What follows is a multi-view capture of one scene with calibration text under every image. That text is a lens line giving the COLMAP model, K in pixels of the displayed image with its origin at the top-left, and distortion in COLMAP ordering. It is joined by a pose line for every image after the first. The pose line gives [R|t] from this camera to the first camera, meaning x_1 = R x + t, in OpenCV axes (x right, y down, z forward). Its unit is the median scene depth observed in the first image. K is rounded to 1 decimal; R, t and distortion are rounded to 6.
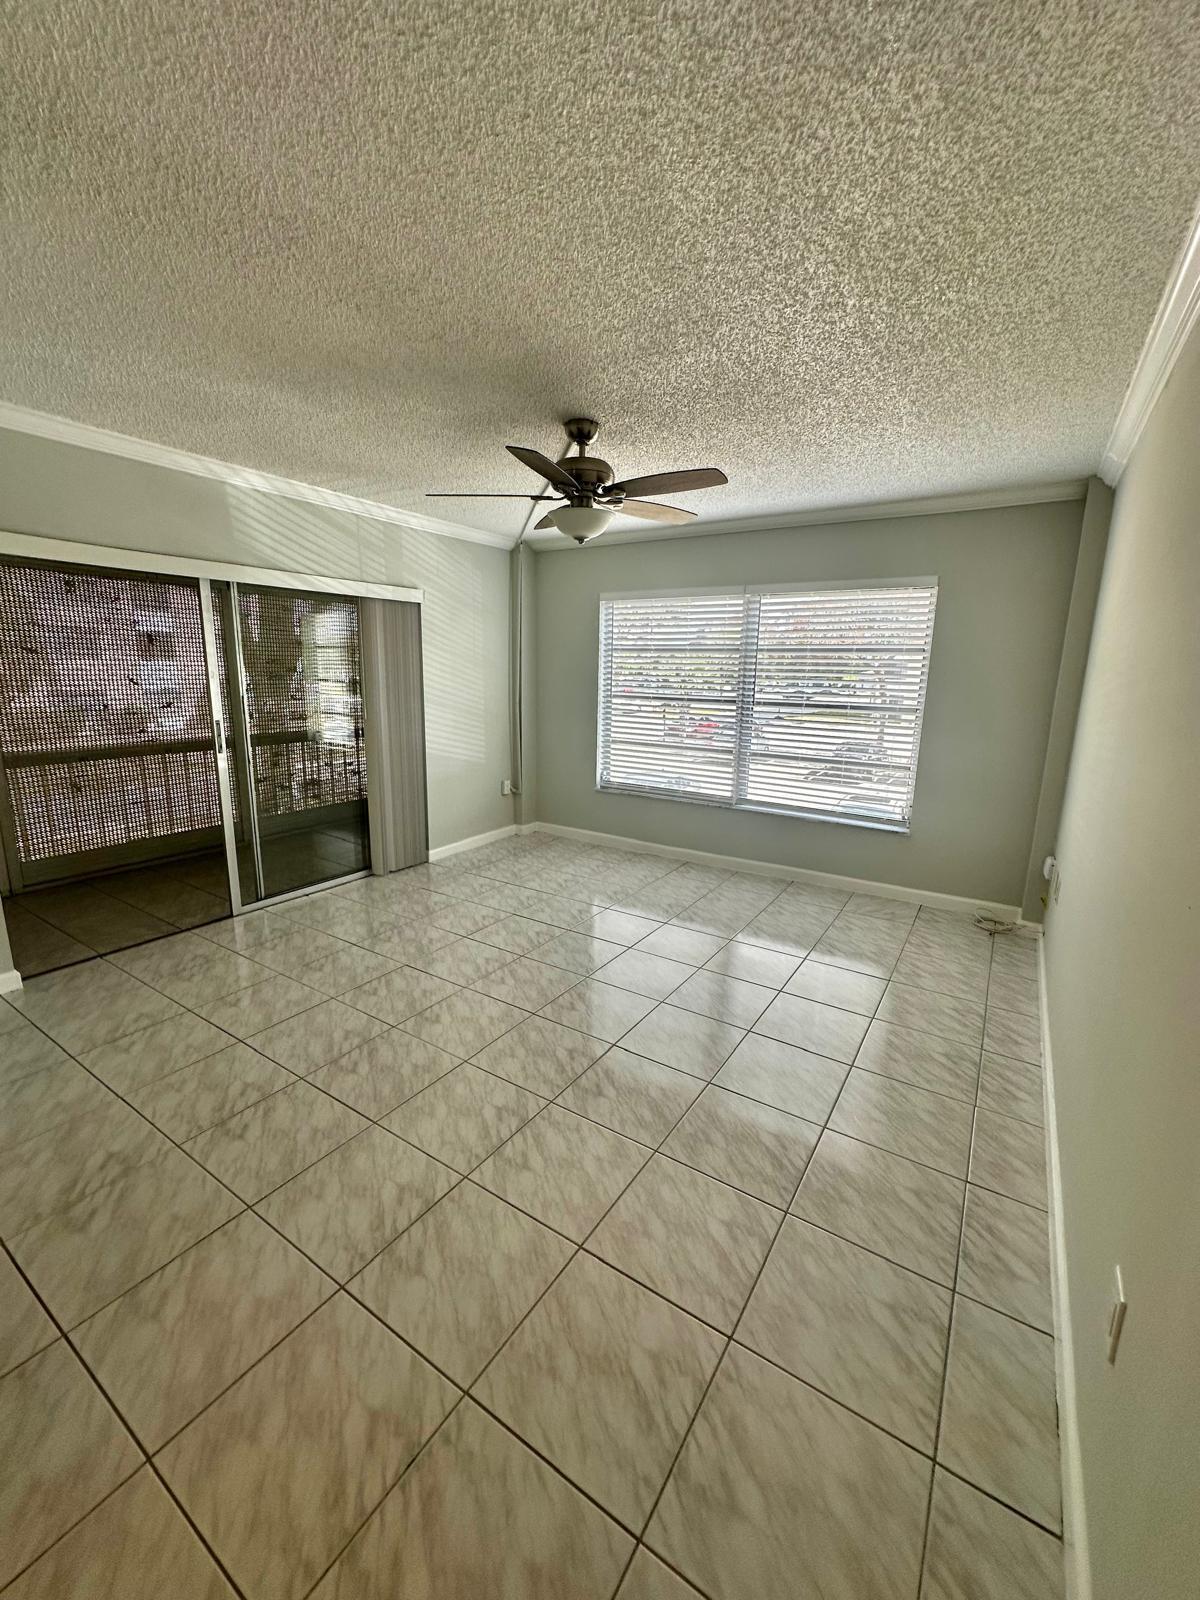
lens RADIAL K [[640.7, 0, 600.1], [0, 640.7, 793.3], [0, 0, 1]] dist [-0.000735, 0.000613]
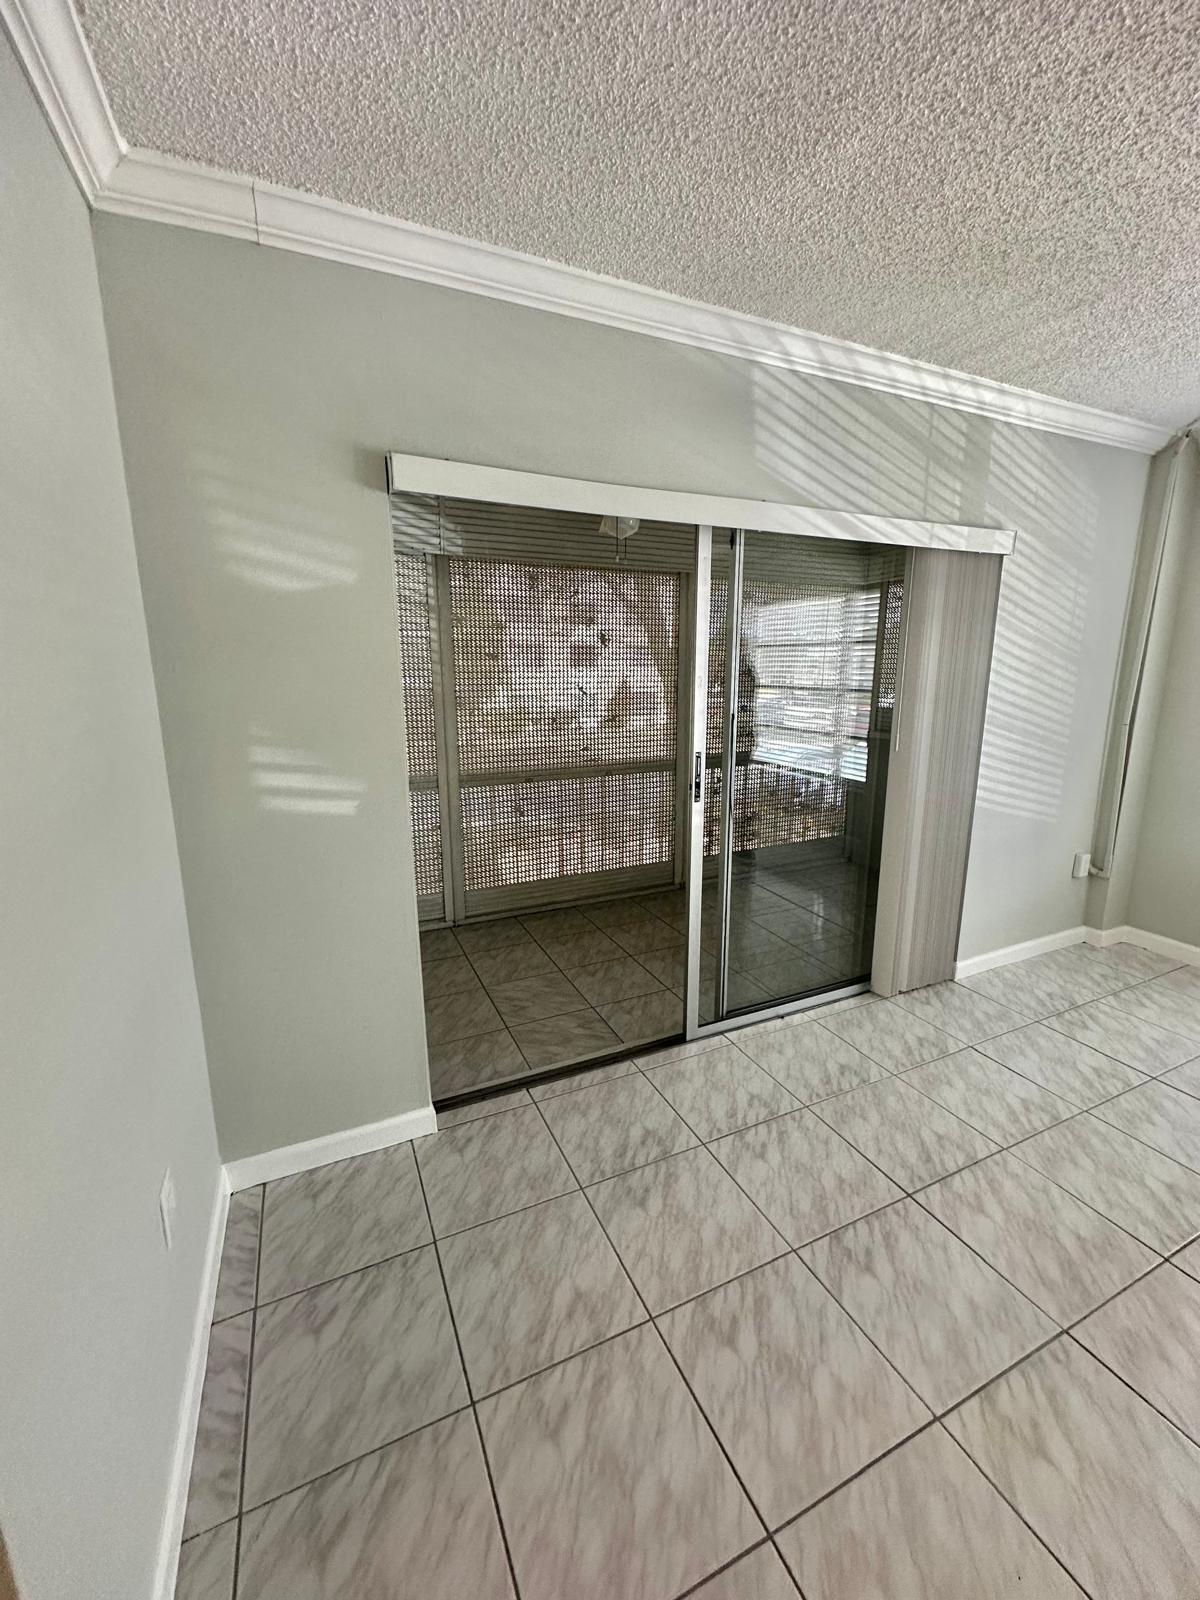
lens RADIAL K [[640.7, 0, 603.0], [0, 640.7, 795.4], [0, 0, 1]] dist [-0.000735, 0.000613]
pose [[0.846857, 0.083518, -0.525221, -0.293361], [-0.084416, 0.996181, 0.022296, -0.067190], [0.525078, 0.025455, 0.850674, 0.349873]]
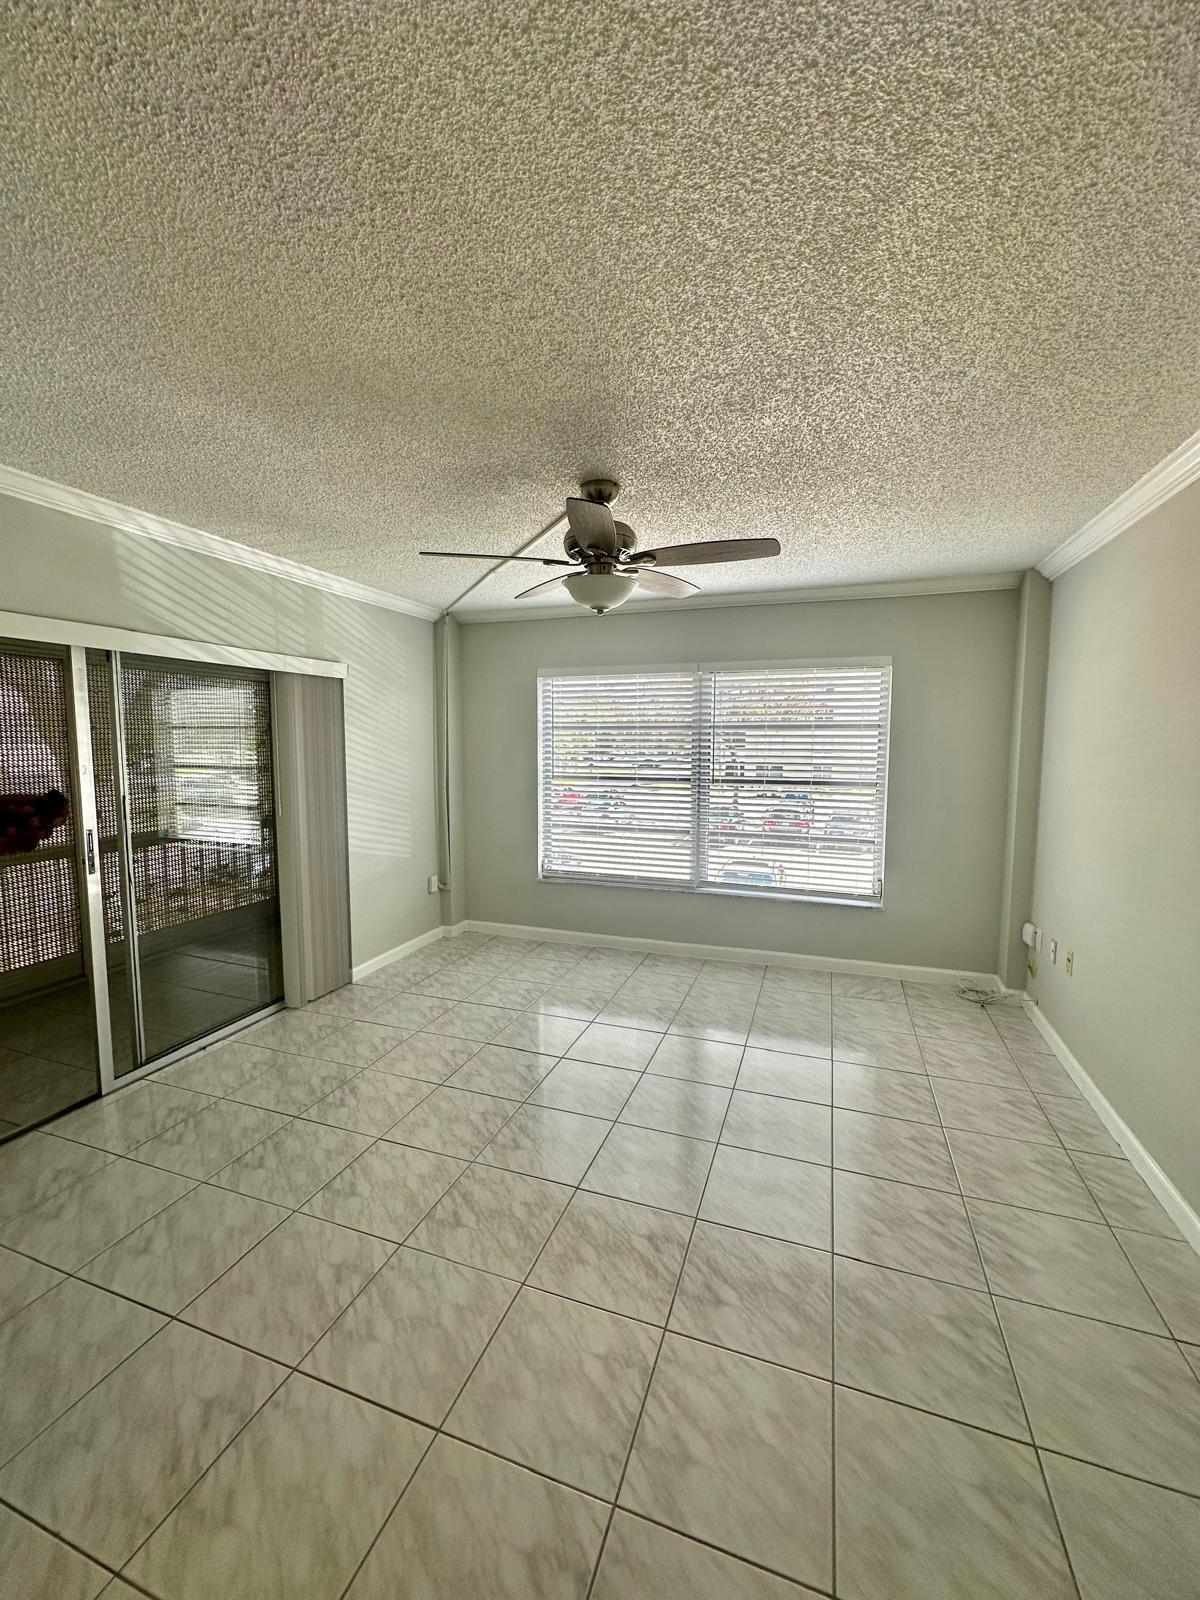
lens RADIAL K [[640.7, 0, 600.8], [0, 640.7, 794.5], [0, 0, 1]] dist [-0.000735, 0.000613]
pose [[0.972875, -0.036571, 0.228422, -0.161608], [0.060980, 0.993043, -0.100736, -0.038001], [-0.223148, 0.111932, 0.968337, 0.118722]]
